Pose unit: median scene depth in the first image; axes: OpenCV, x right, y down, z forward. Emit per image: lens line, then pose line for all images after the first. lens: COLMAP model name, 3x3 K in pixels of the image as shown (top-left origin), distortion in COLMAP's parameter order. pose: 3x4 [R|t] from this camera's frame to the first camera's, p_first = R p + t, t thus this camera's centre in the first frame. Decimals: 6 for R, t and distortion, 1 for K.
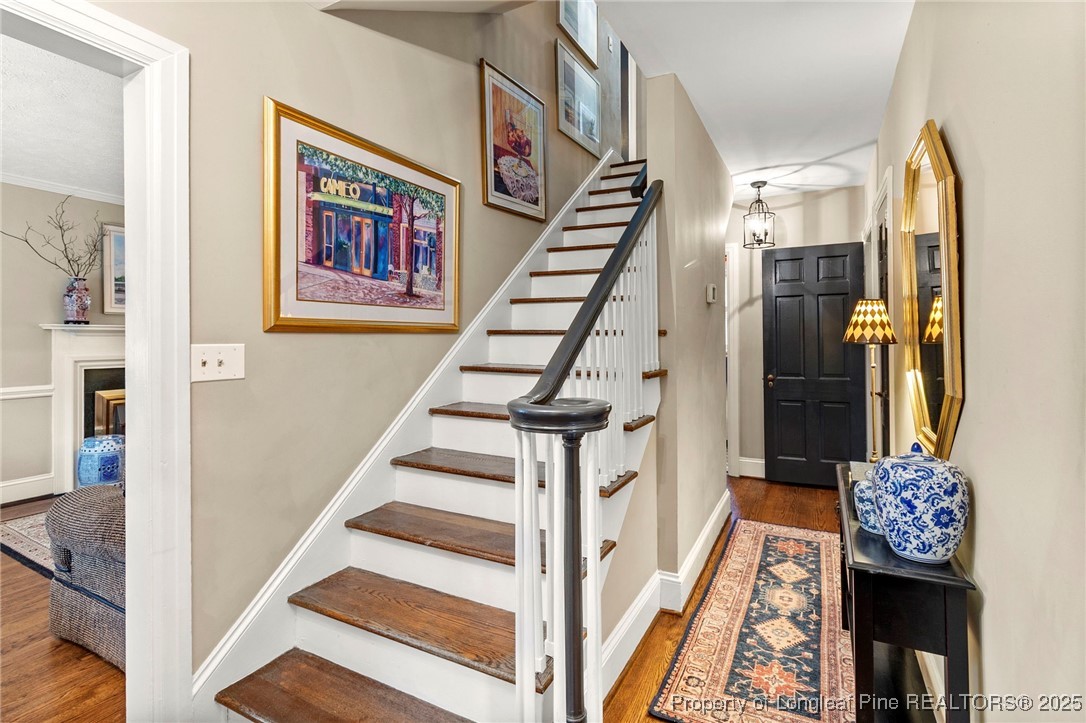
lens RADIAL K [[505.3, 0, 563.0], [0, 505.3, 333.2], [0, 0, 1]] dist [0.003112, 0.000549]
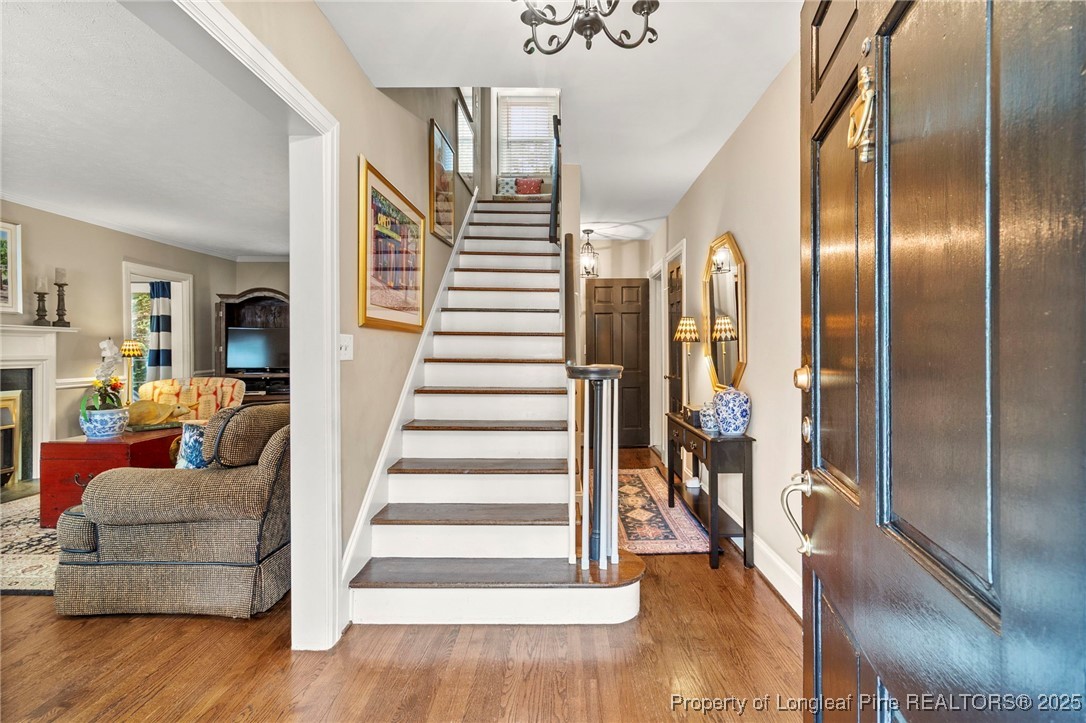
lens RADIAL K [[505.3, 0, 556.7], [0, 505.3, 346.8], [0, 0, 1]] dist [0.003112, 0.000549]
pose [[0.892148, 0.006807, 0.451692, -0.560829], [-0.008067, 0.999967, 0.000863, 0.036531], [-0.451671, -0.004414, 0.892173, -0.354607]]
